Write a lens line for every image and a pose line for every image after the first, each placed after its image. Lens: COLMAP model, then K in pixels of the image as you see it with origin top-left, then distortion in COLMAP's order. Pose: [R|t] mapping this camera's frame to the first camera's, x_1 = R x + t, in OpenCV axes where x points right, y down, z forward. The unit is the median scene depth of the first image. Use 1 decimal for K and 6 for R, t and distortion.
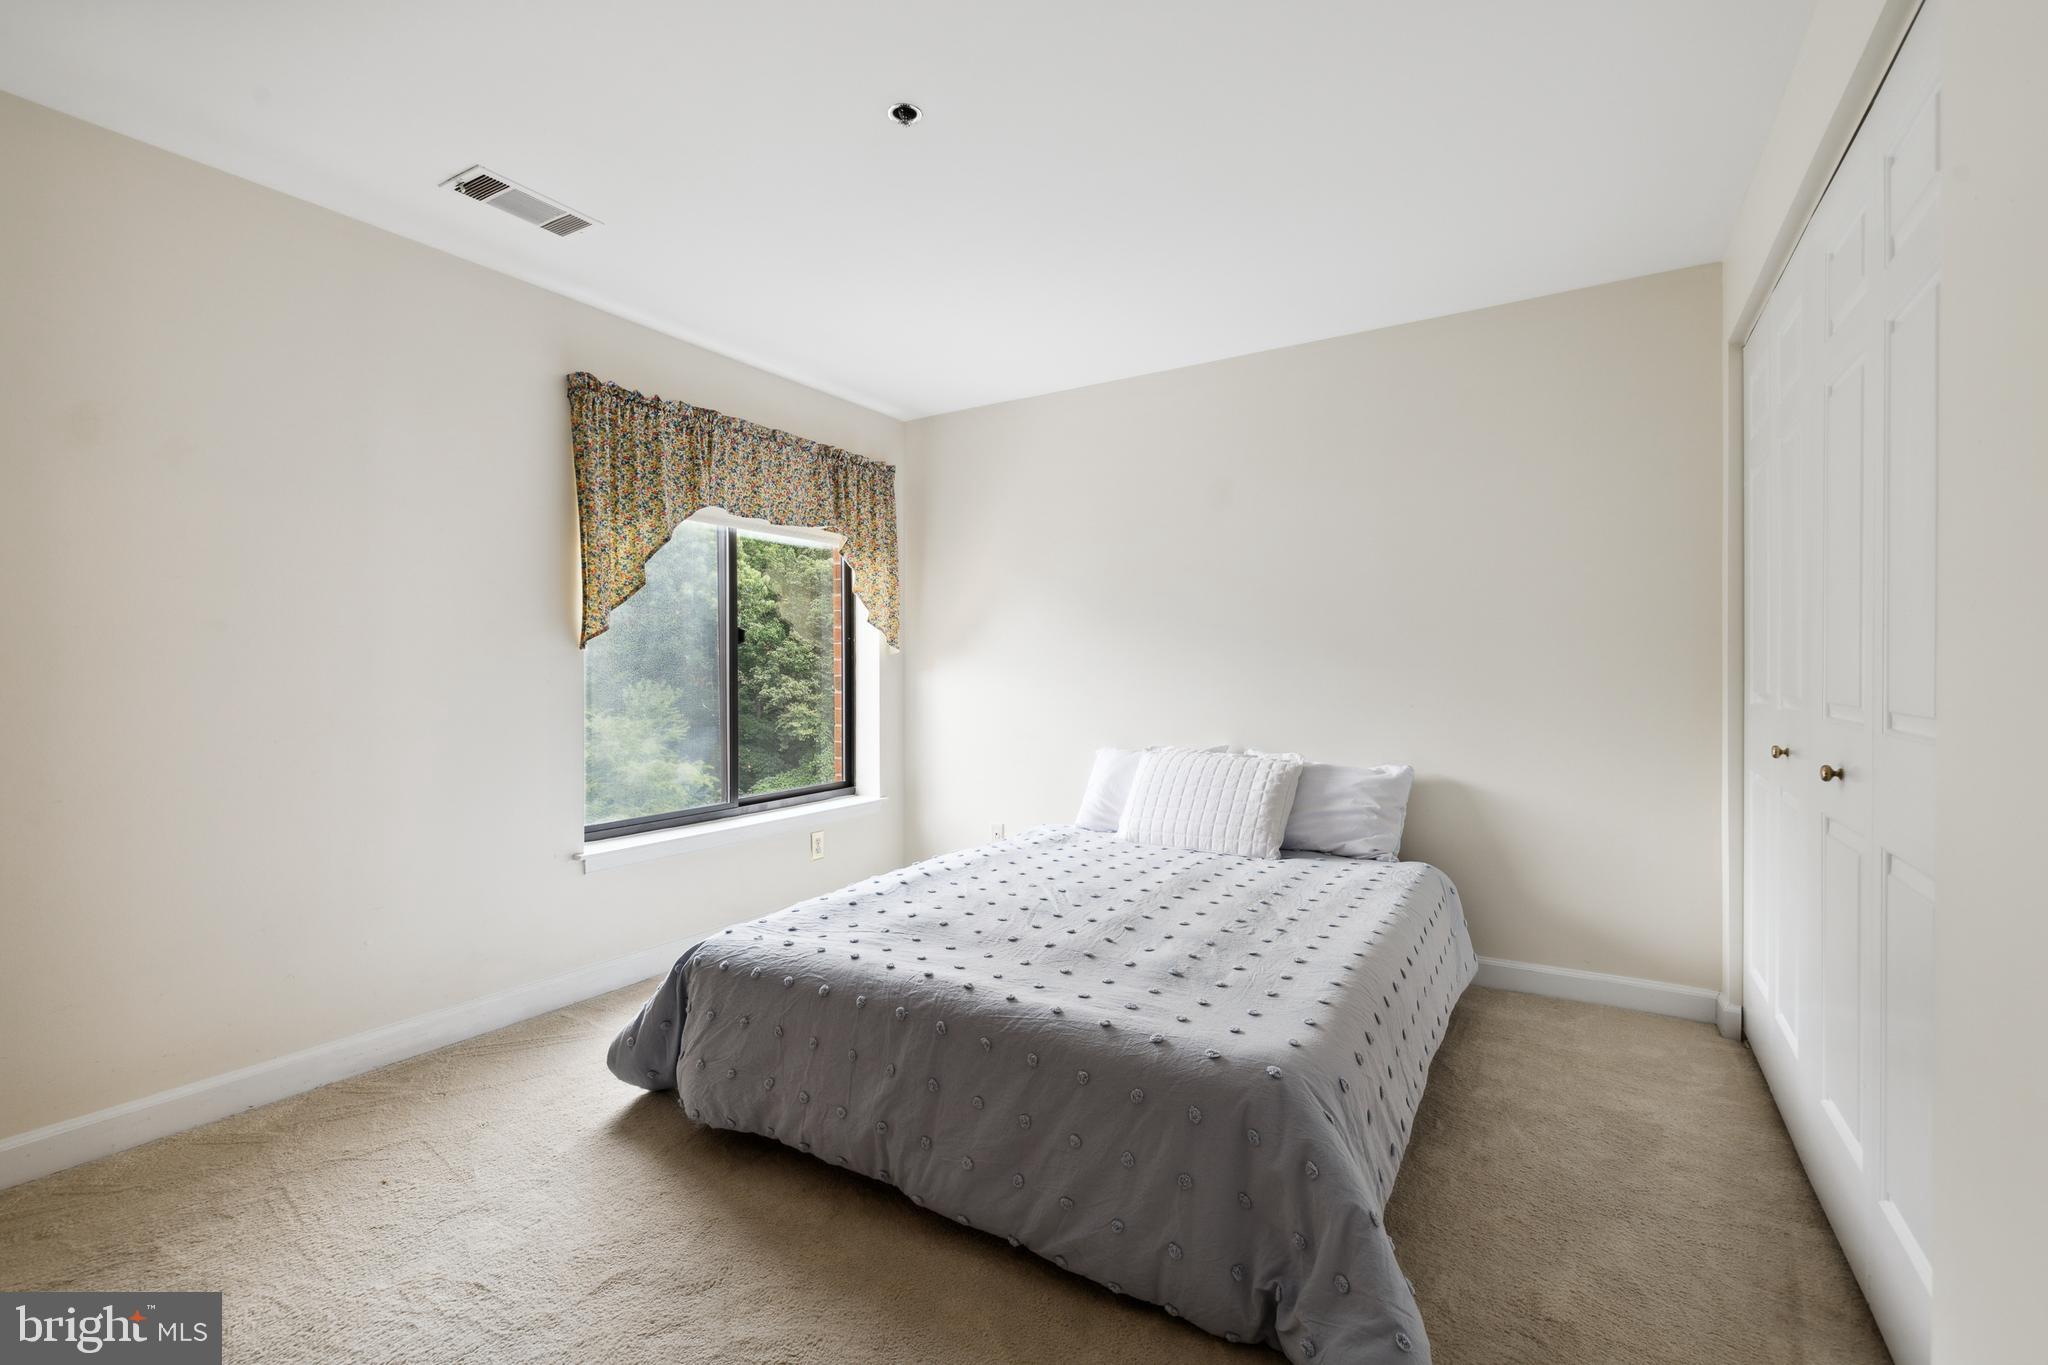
lens RADIAL K [[894.8, 0, 1023.8], [0, 894.8, 659.2], [0, 0, 1]] dist [0.021603, -0.011085]
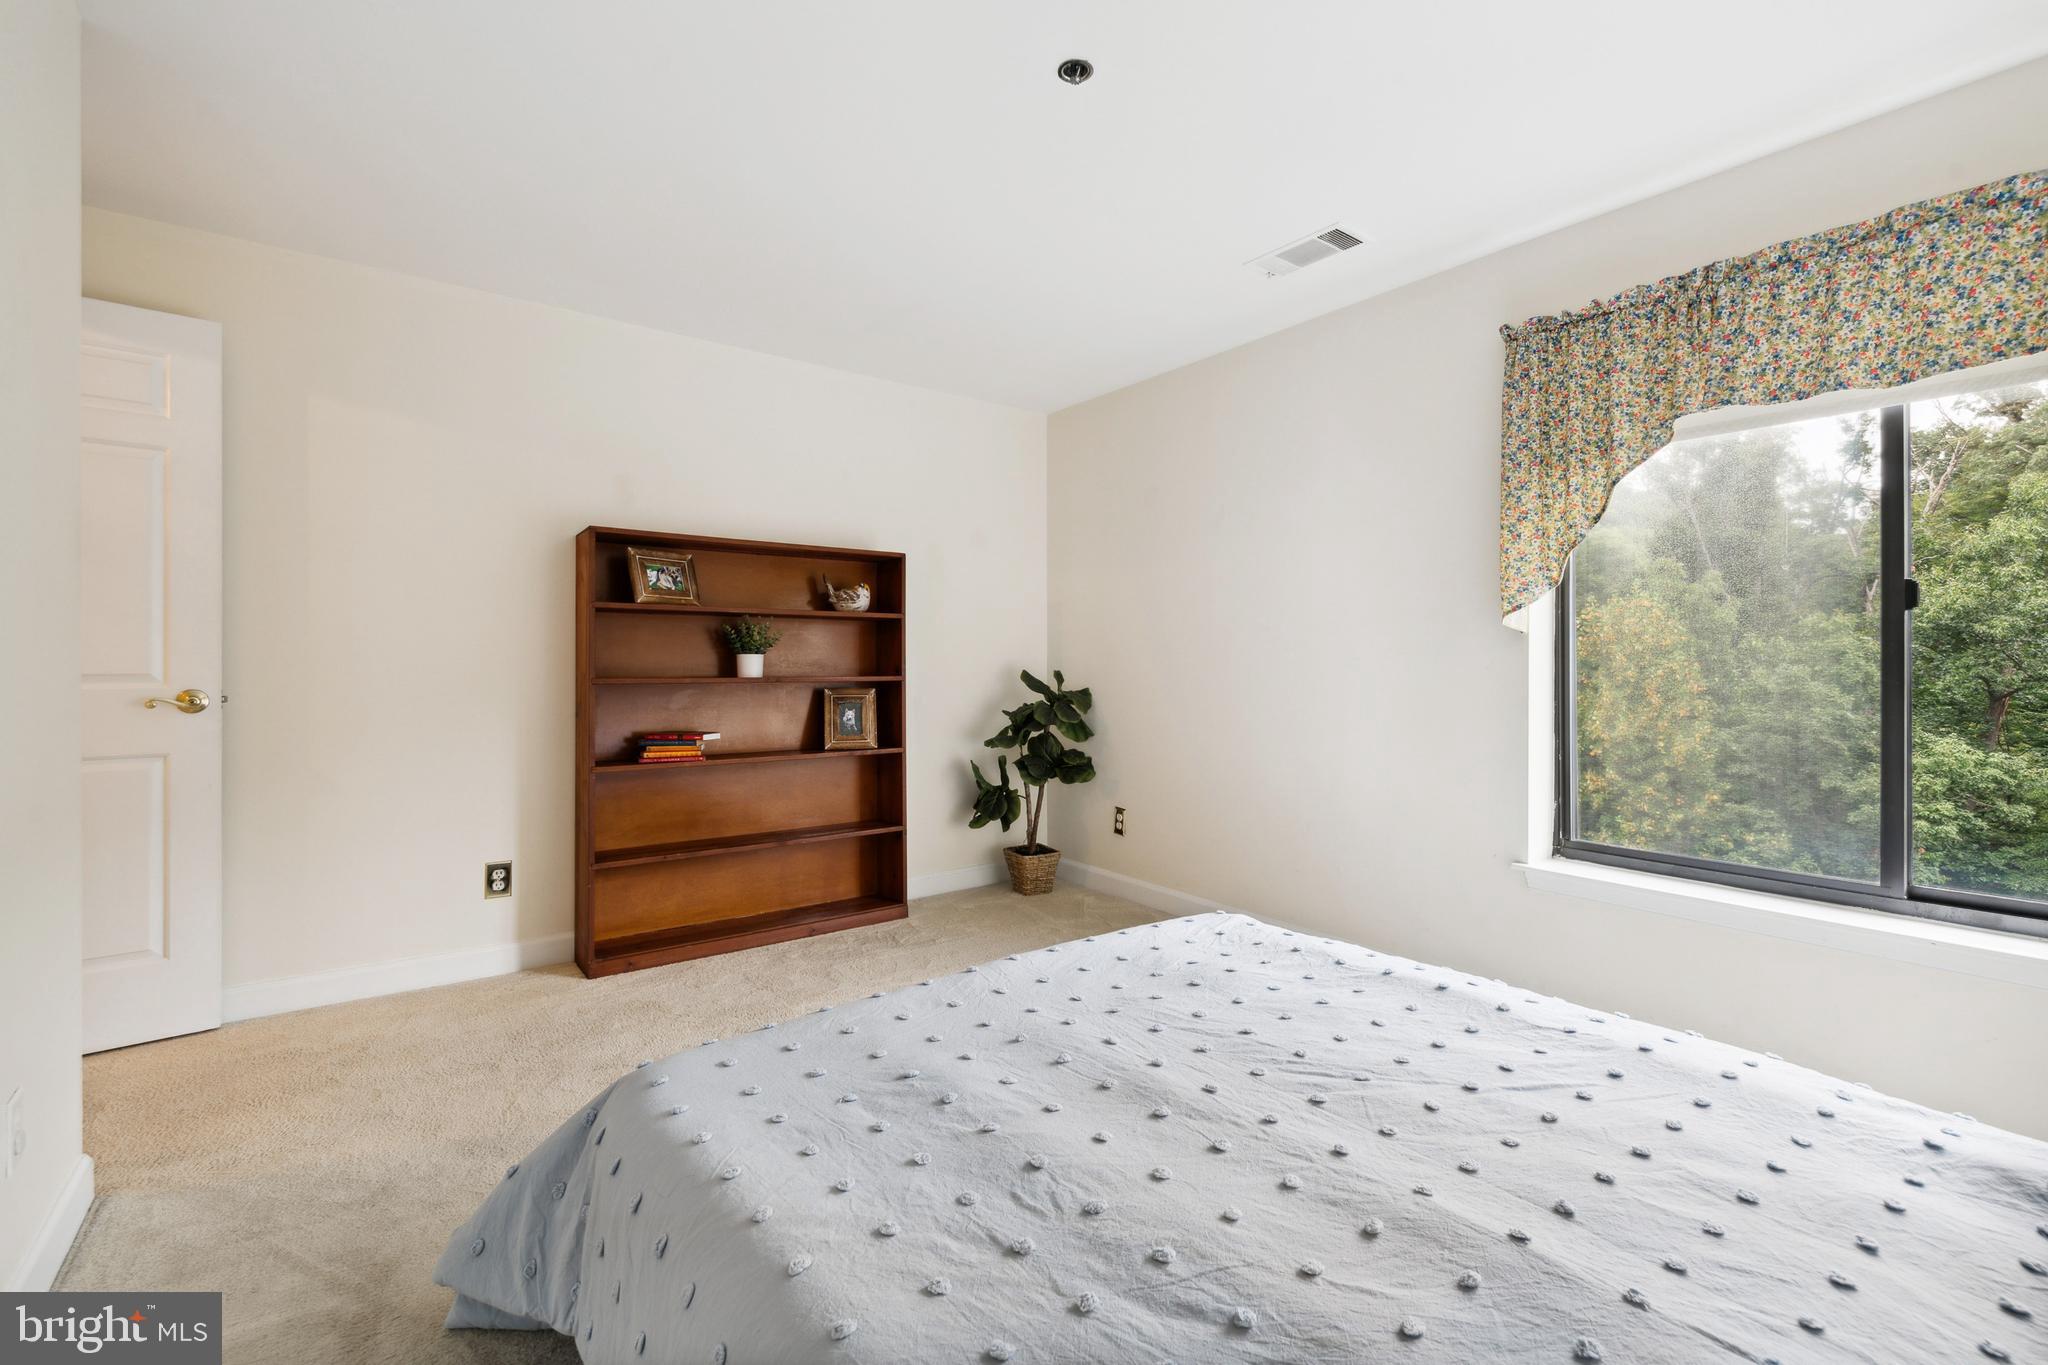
lens RADIAL K [[894.8, 0, 1023.8], [0, 894.8, 659.2], [0, 0, 1]] dist [0.021603, -0.011085]
pose [[-0.371232, -0.001513, -0.928539, 0.429278], [0.018697, 0.999784, -0.009104, 0.009691], [0.928352, -0.020740, -0.371123, 0.724854]]
